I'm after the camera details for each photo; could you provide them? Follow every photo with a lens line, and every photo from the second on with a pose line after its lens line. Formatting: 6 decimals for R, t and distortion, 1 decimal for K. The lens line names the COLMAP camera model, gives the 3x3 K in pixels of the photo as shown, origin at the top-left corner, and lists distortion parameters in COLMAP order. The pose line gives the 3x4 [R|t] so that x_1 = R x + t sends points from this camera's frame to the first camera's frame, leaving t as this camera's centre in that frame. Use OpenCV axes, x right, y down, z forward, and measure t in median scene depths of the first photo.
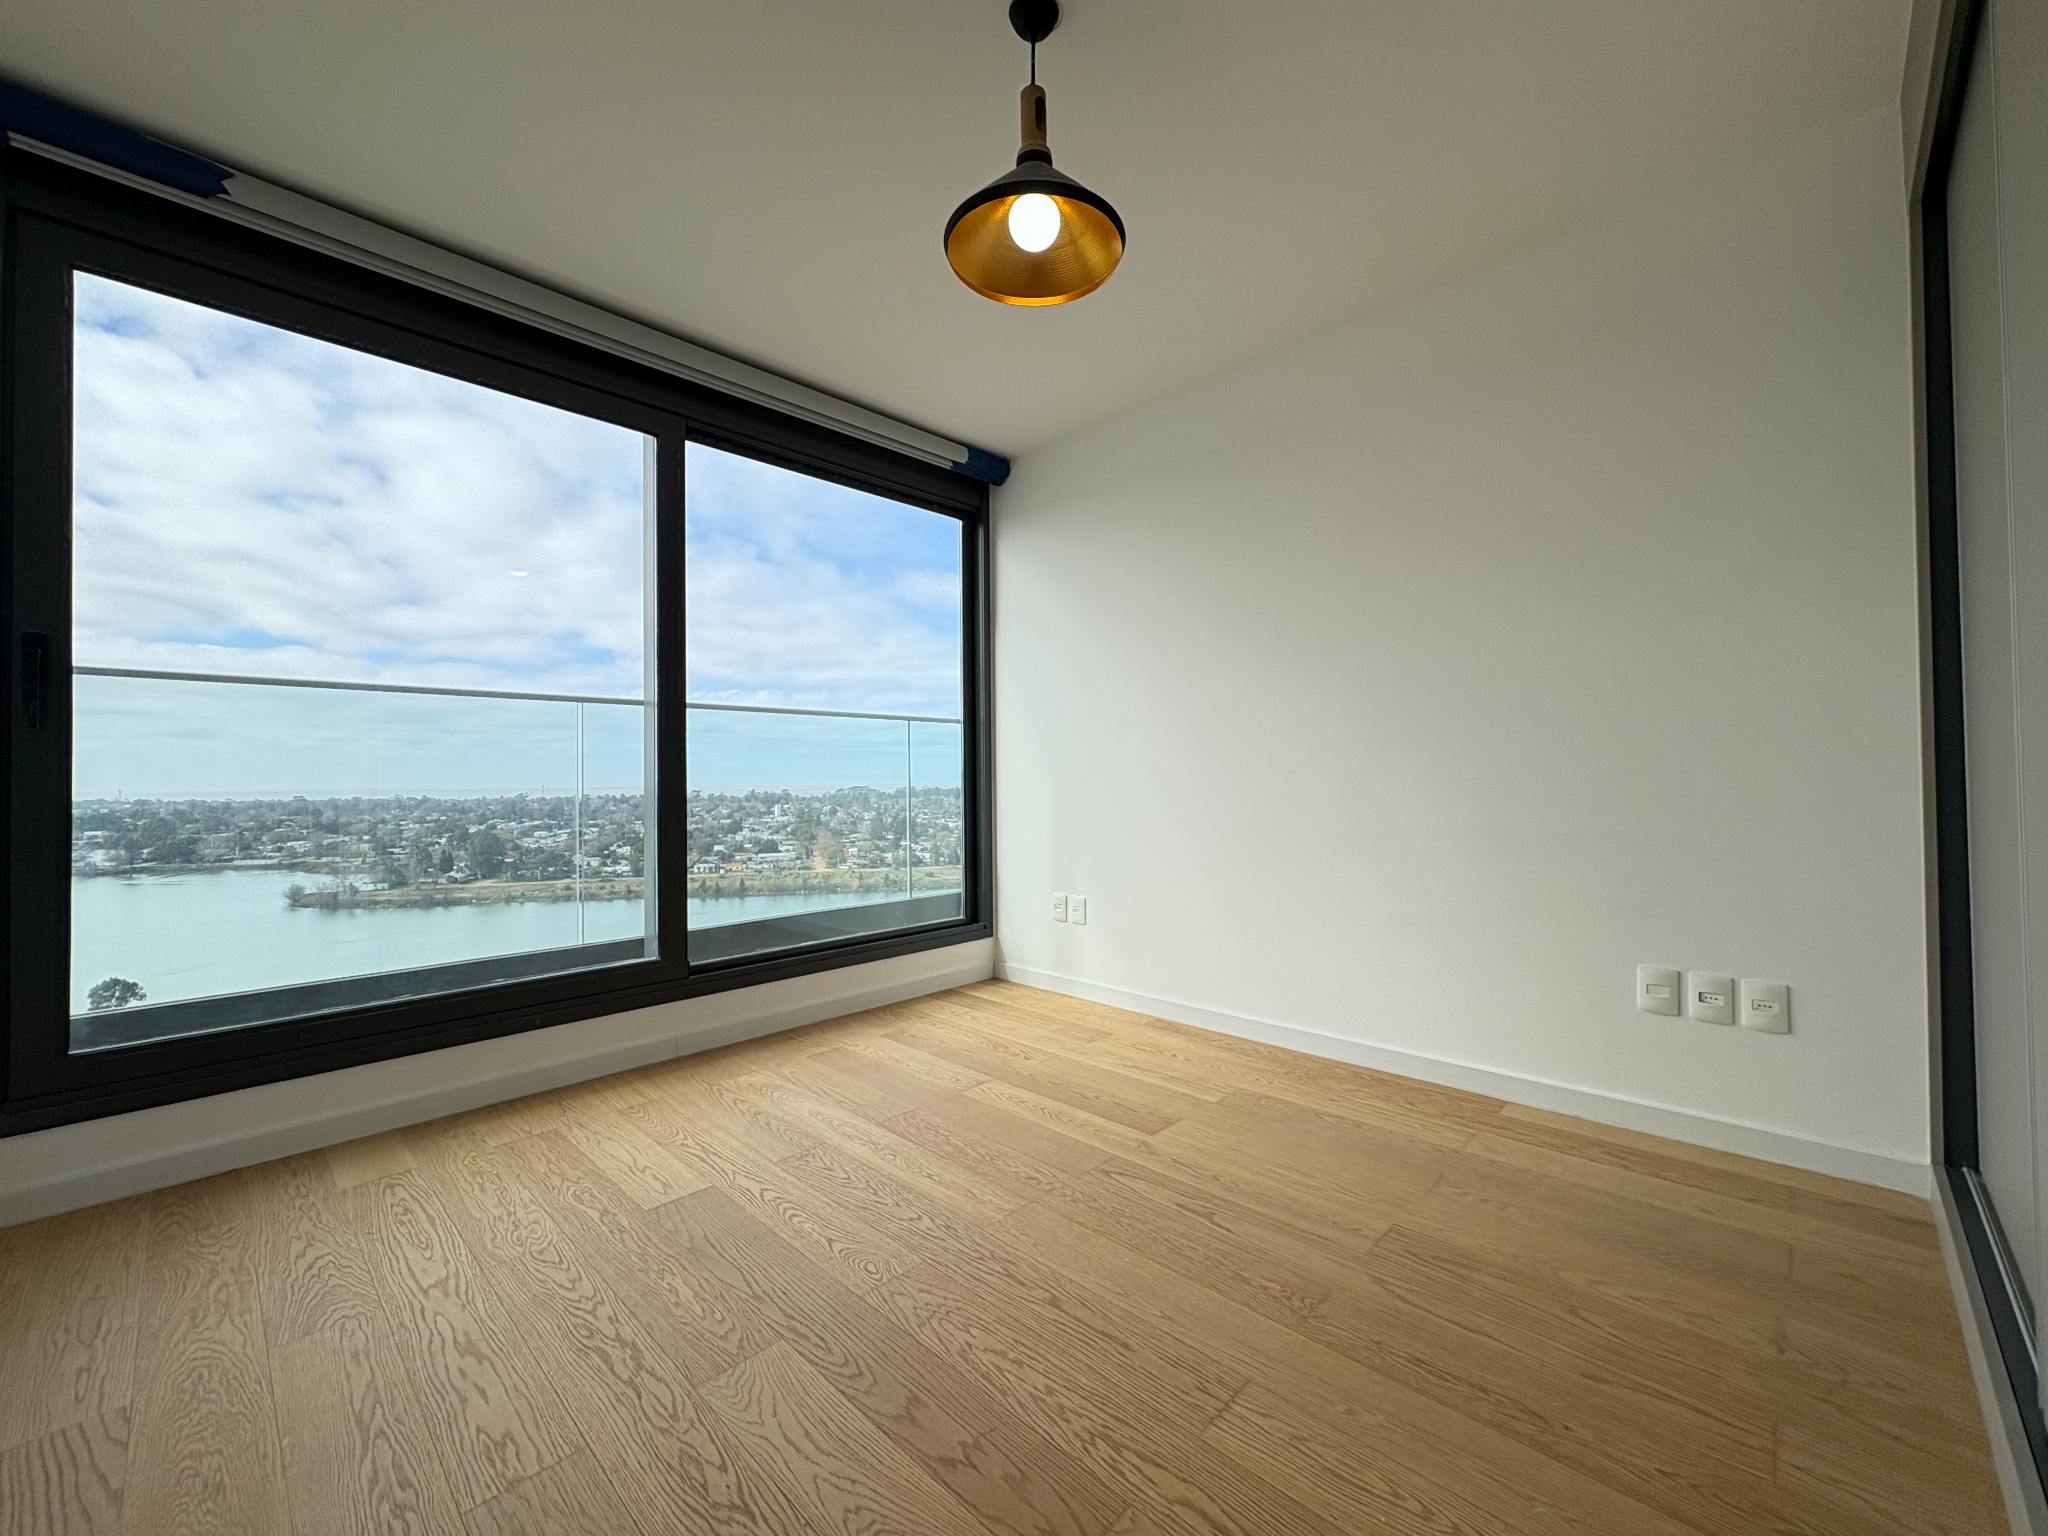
lens RADIAL K [[817.6, 0, 1020.1], [0, 817.6, 762.1], [0, 0, 1]] dist [-0.000239, 0.000179]
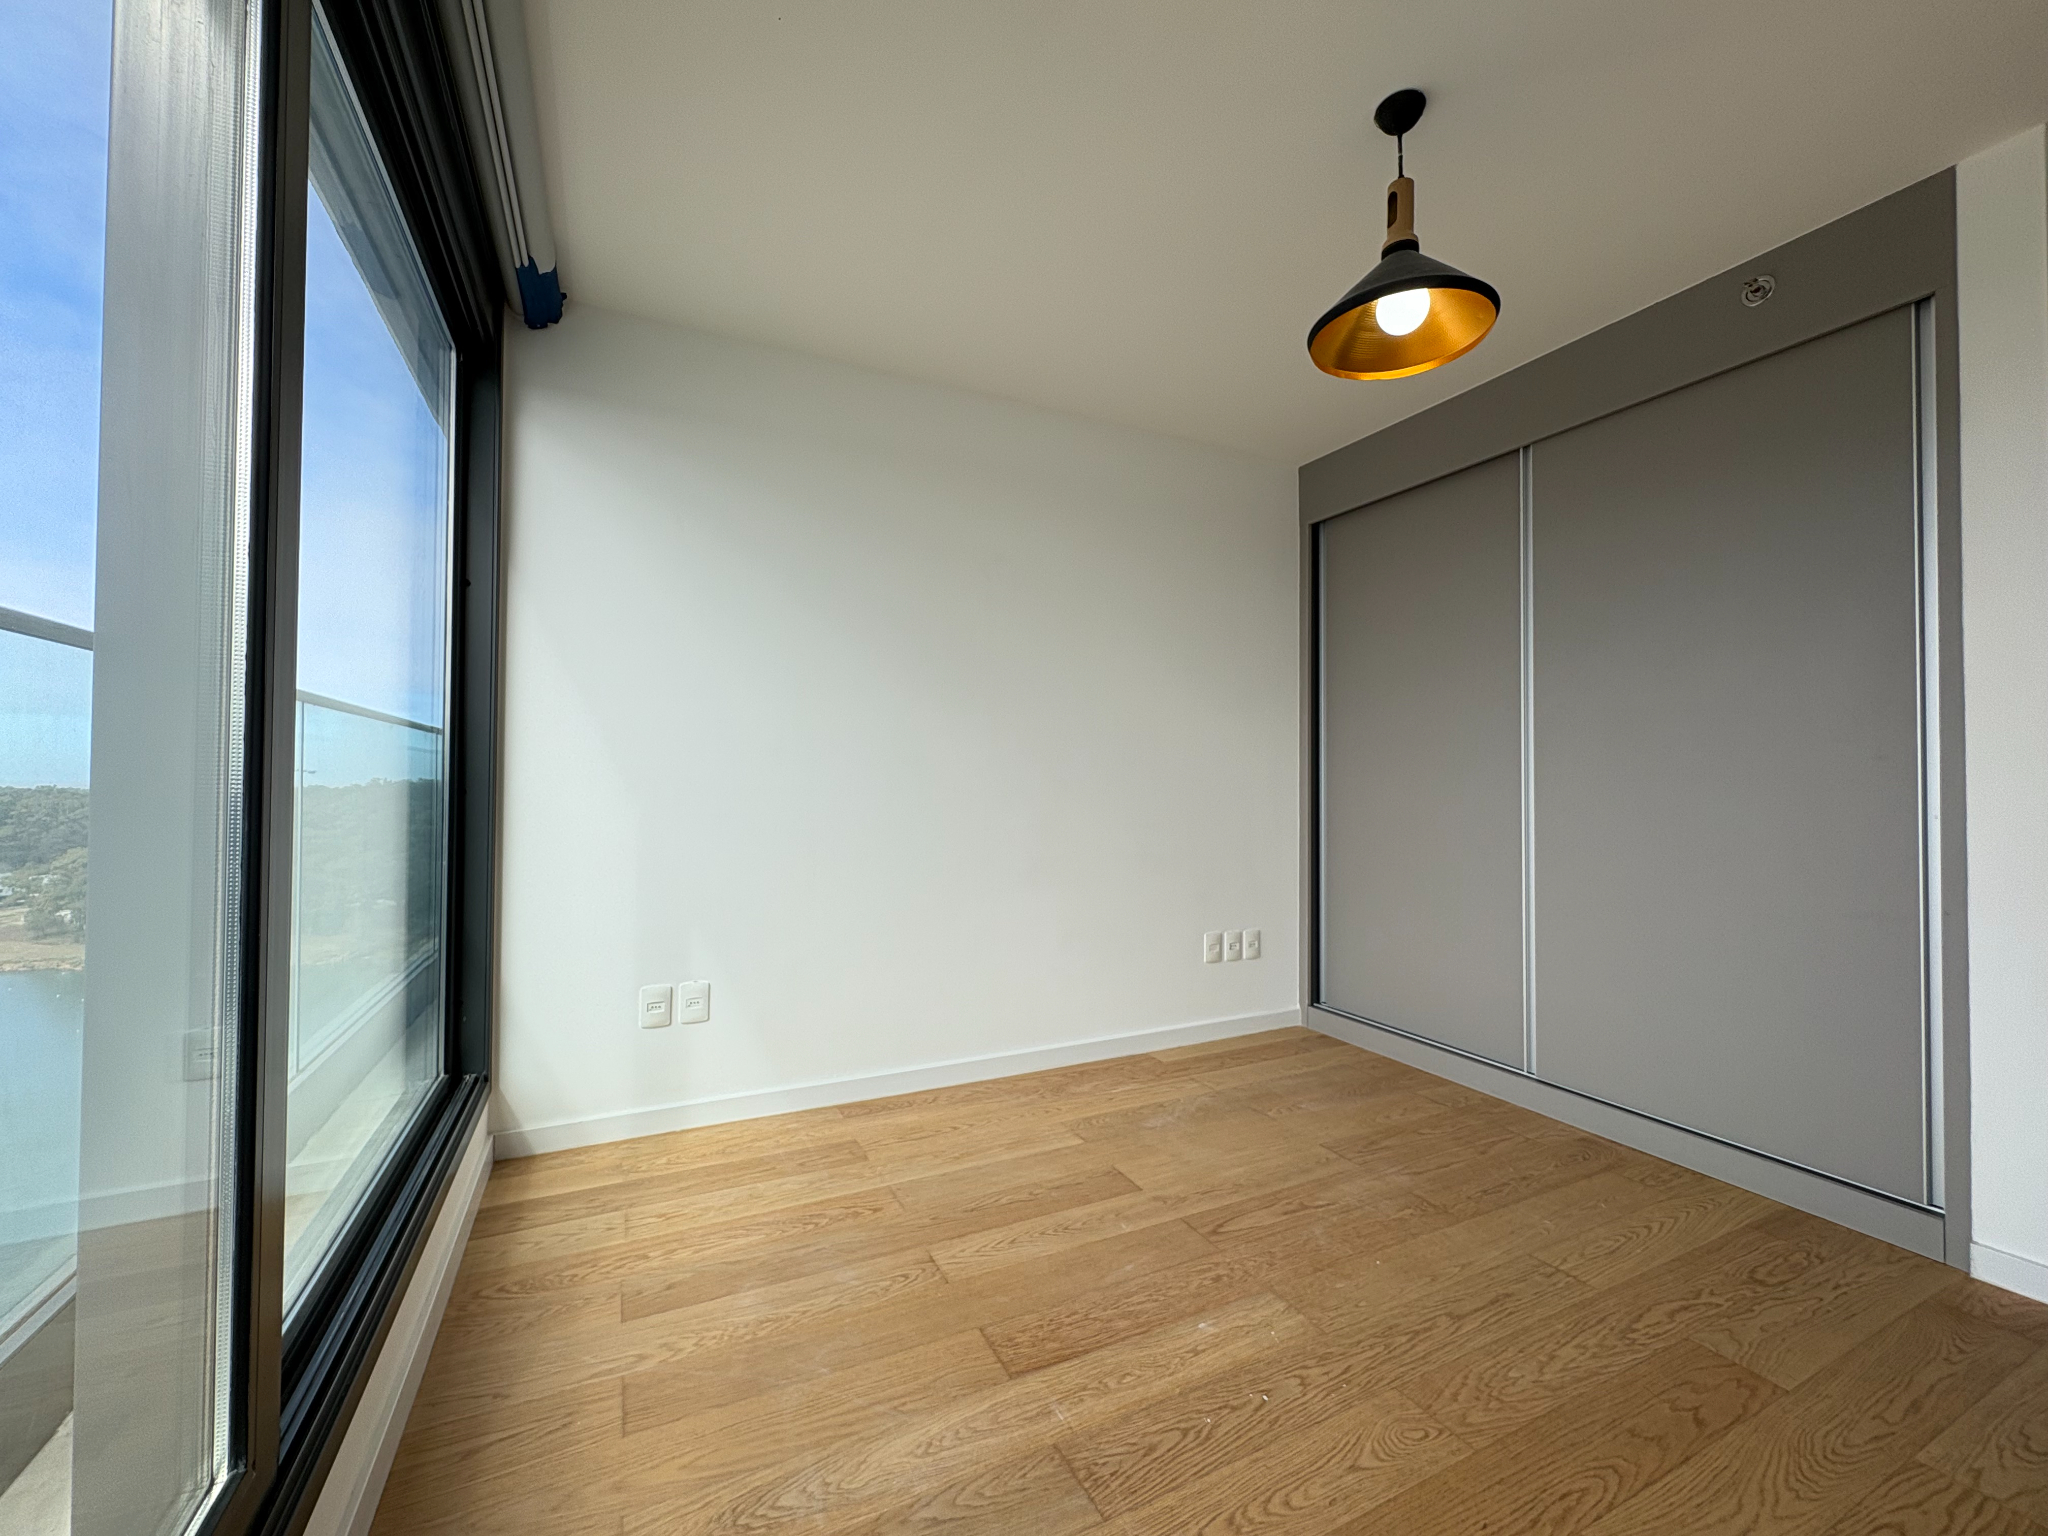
lens RADIAL K [[817.6, 0, 1017.9], [0, 817.6, 762.3], [0, 0, 1]] dist [-0.000239, 0.000179]
pose [[0.328278, 0.034634, 0.943946, -0.258093], [-0.028993, 0.999226, -0.026579, -0.008378], [-0.944136, -0.018643, 0.329028, 0.255879]]
